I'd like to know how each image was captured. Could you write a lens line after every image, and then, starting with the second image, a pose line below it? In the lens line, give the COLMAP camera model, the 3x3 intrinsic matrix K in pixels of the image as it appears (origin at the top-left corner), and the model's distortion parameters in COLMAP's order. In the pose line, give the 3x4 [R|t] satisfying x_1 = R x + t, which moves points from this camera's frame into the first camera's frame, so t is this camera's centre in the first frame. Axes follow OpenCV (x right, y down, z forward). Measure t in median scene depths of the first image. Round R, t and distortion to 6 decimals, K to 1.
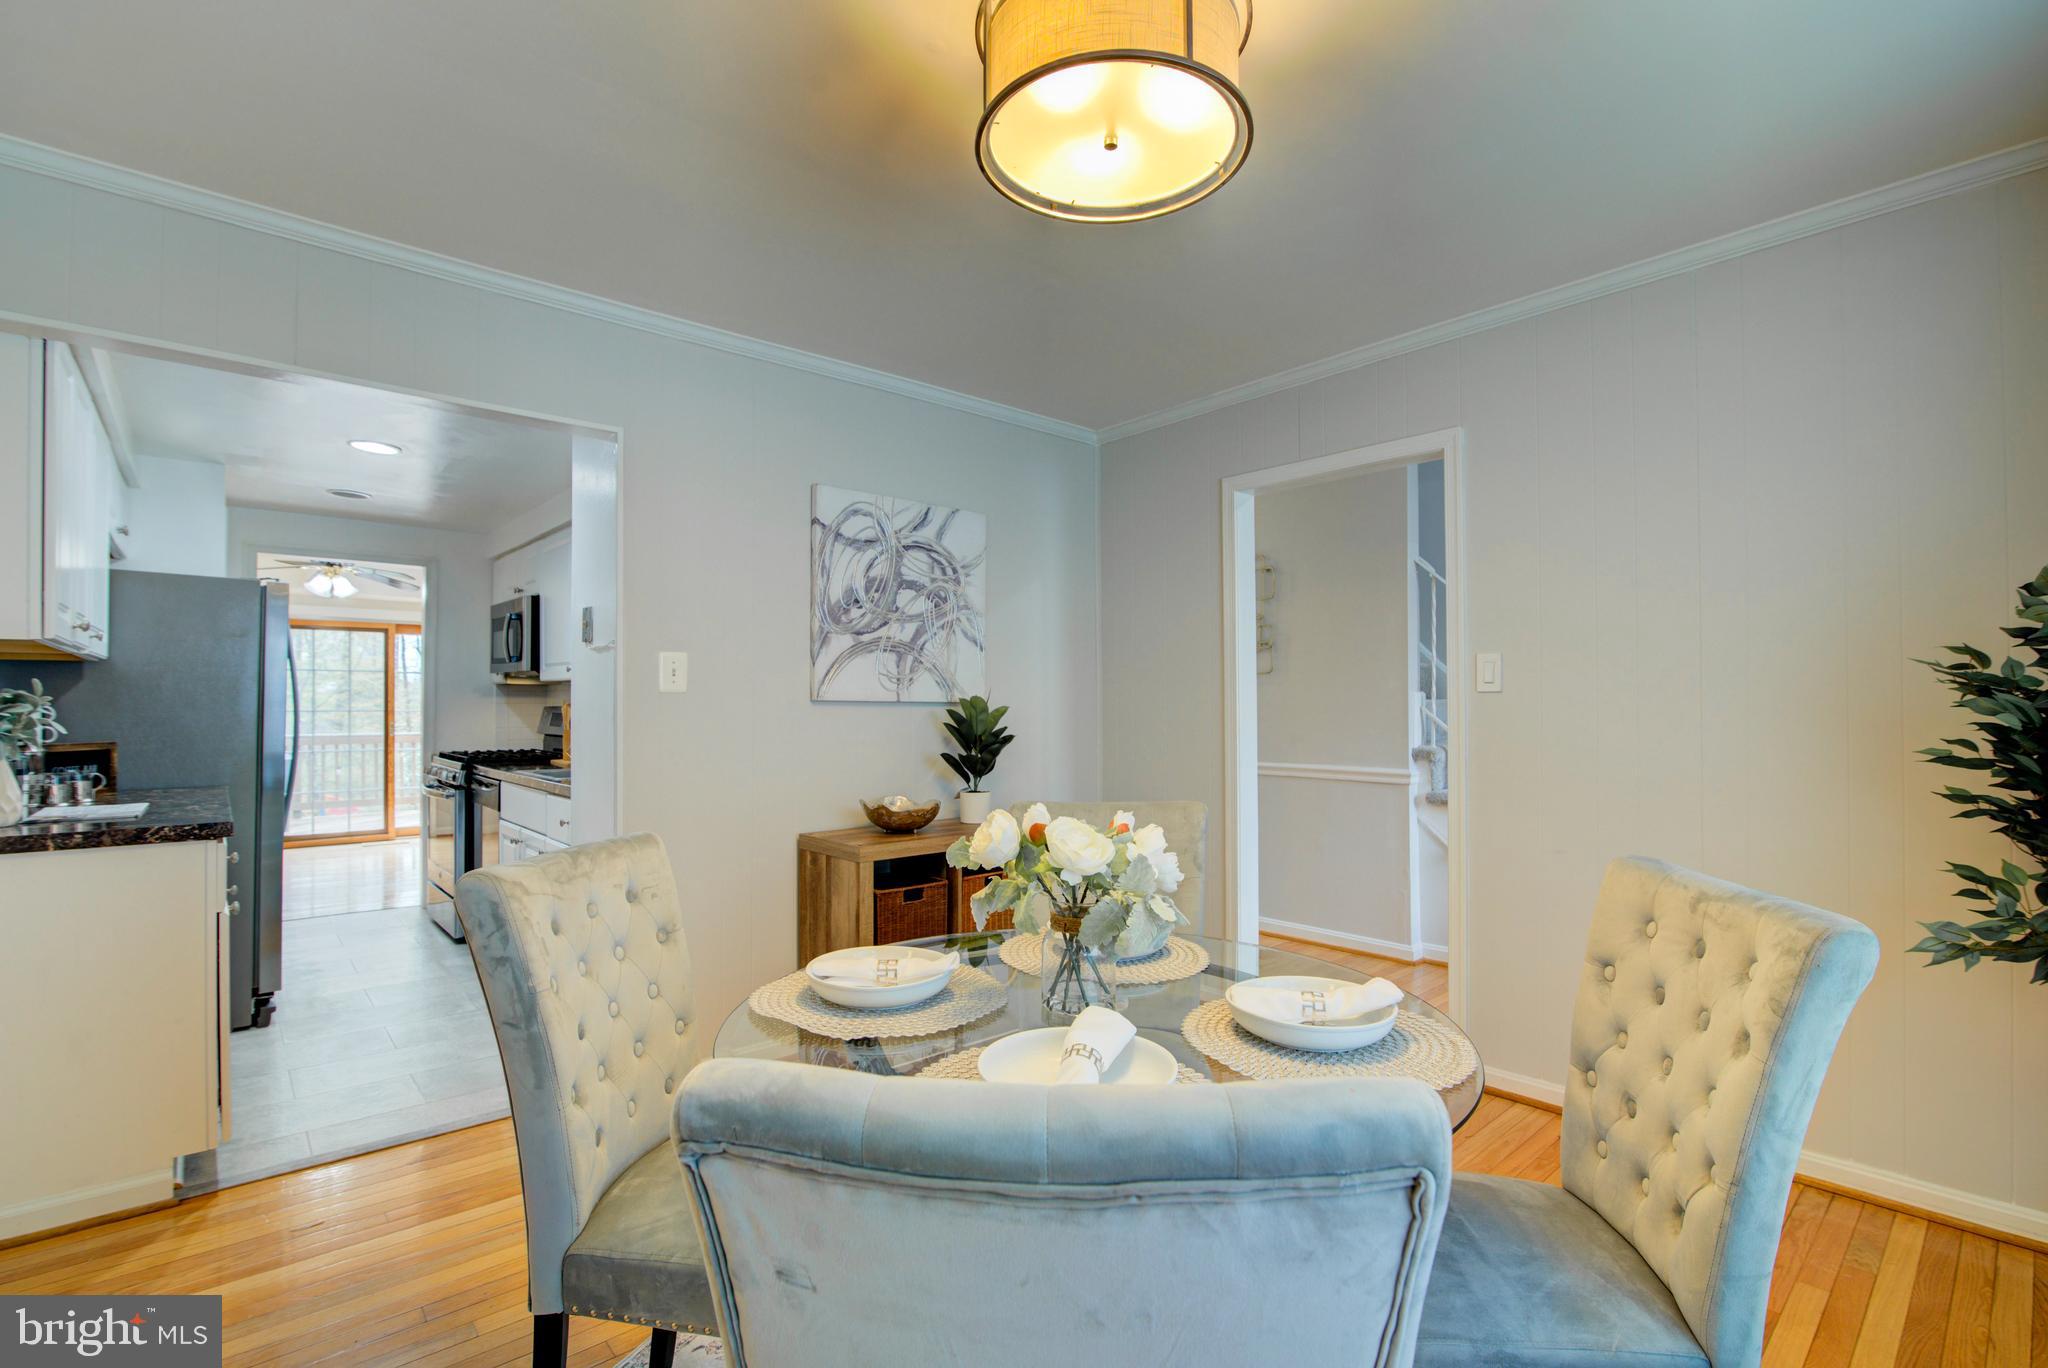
lens RADIAL K [[920.3, 0, 1026.5], [0, 920.3, 694.7], [0, 0, 1]] dist [-0.020256, 0.000772]
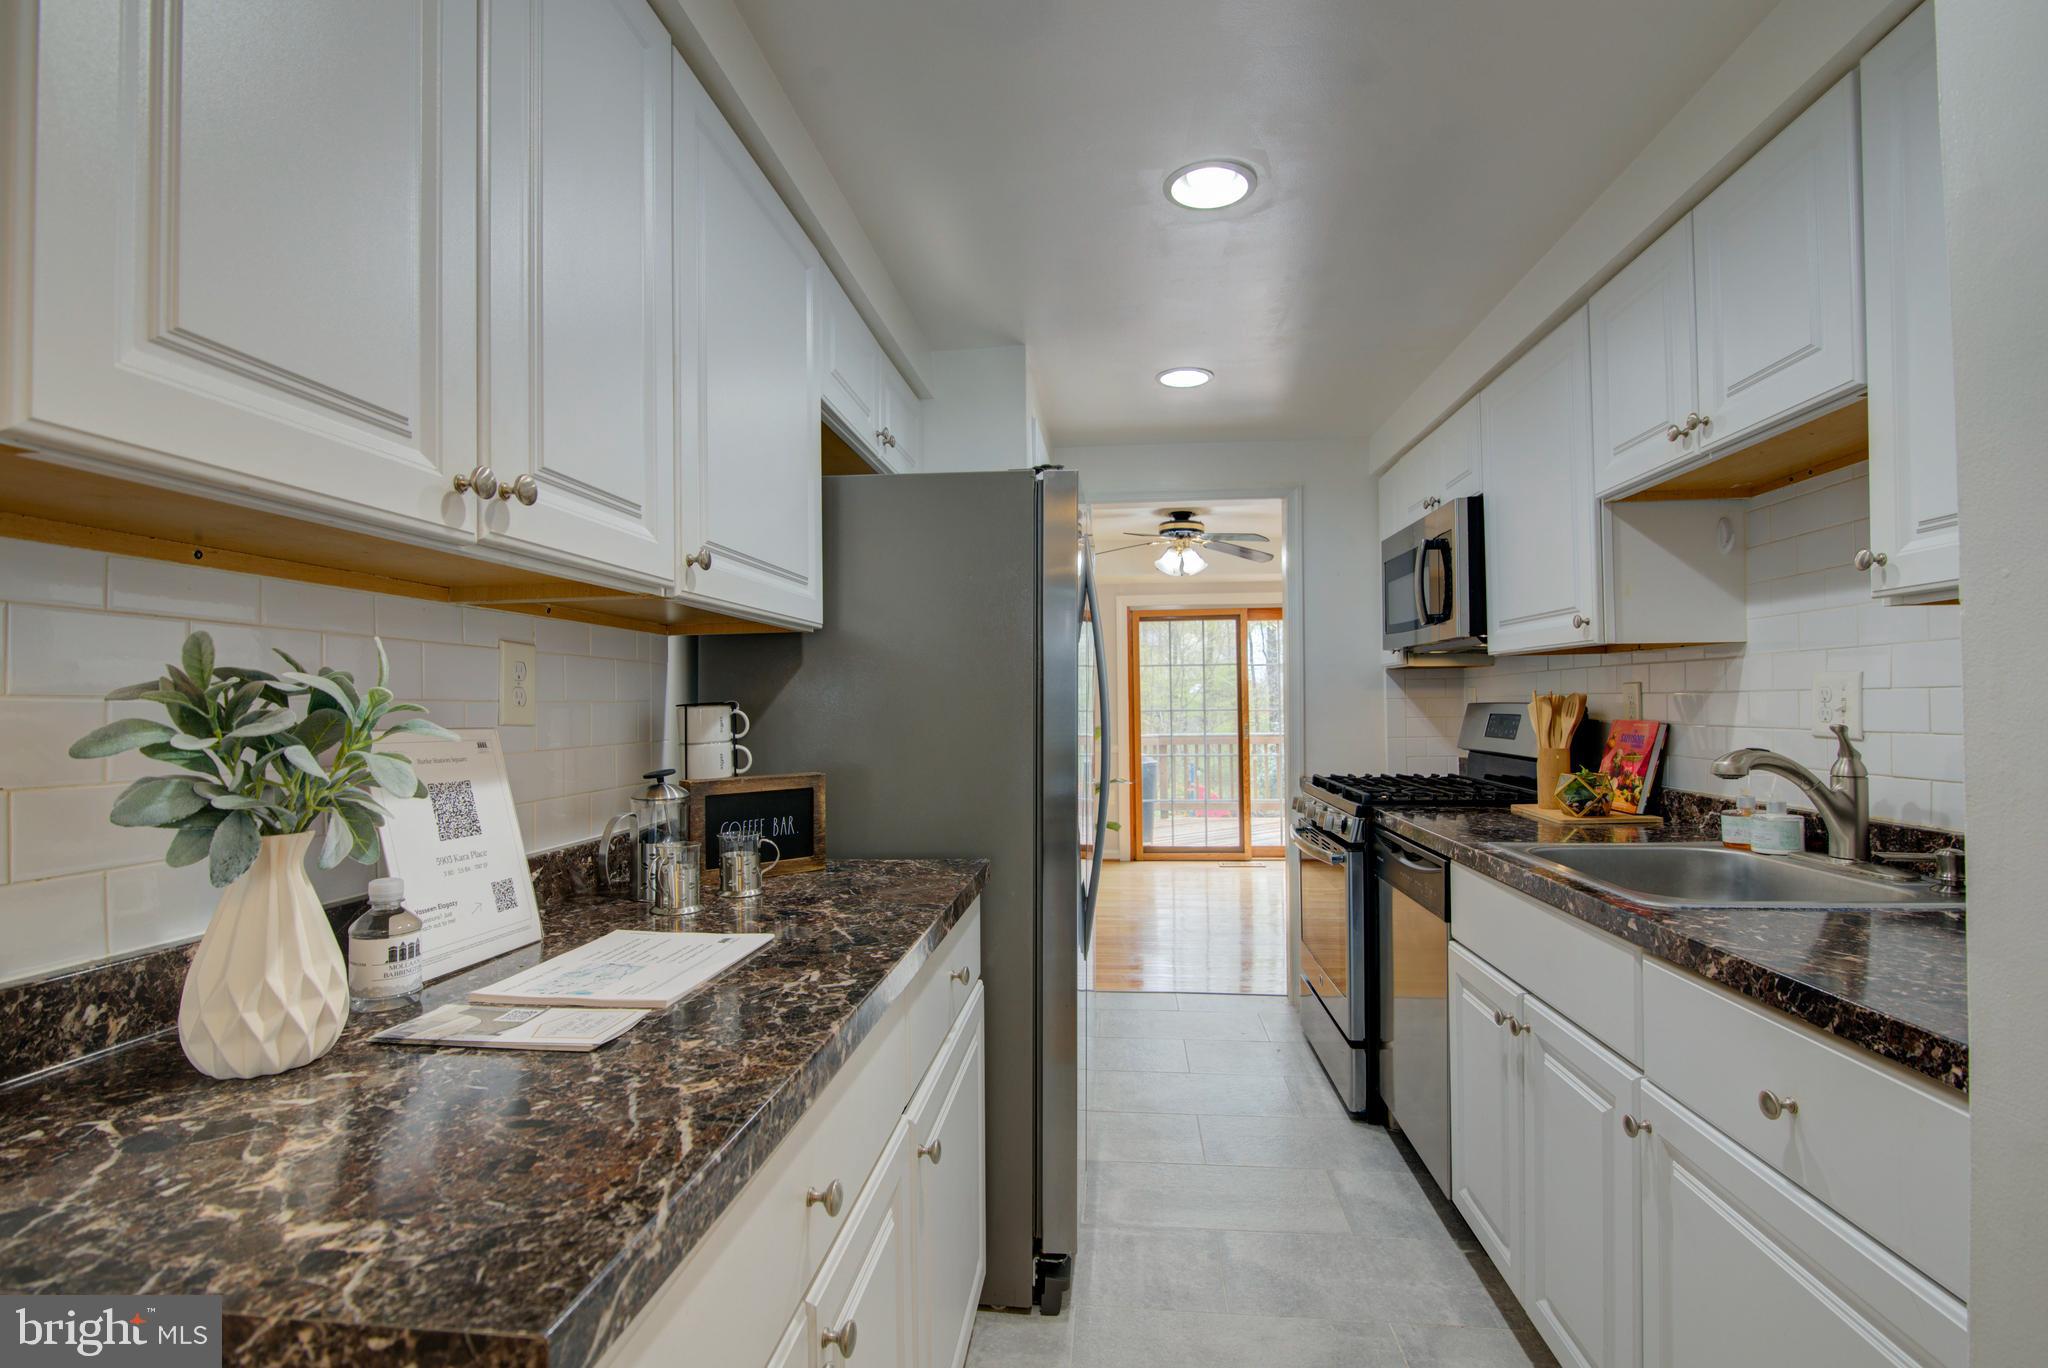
lens RADIAL K [[920.3, 0, 1026.5], [0, 920.3, 694.7], [0, 0, 1]] dist [-0.020256, 0.000772]
pose [[0.667722, -0.015516, -0.744249, -0.299472], [0.018324, 0.999822, -0.004404, 0.005349], [0.744185, -0.010697, 0.667888, 0.424002]]
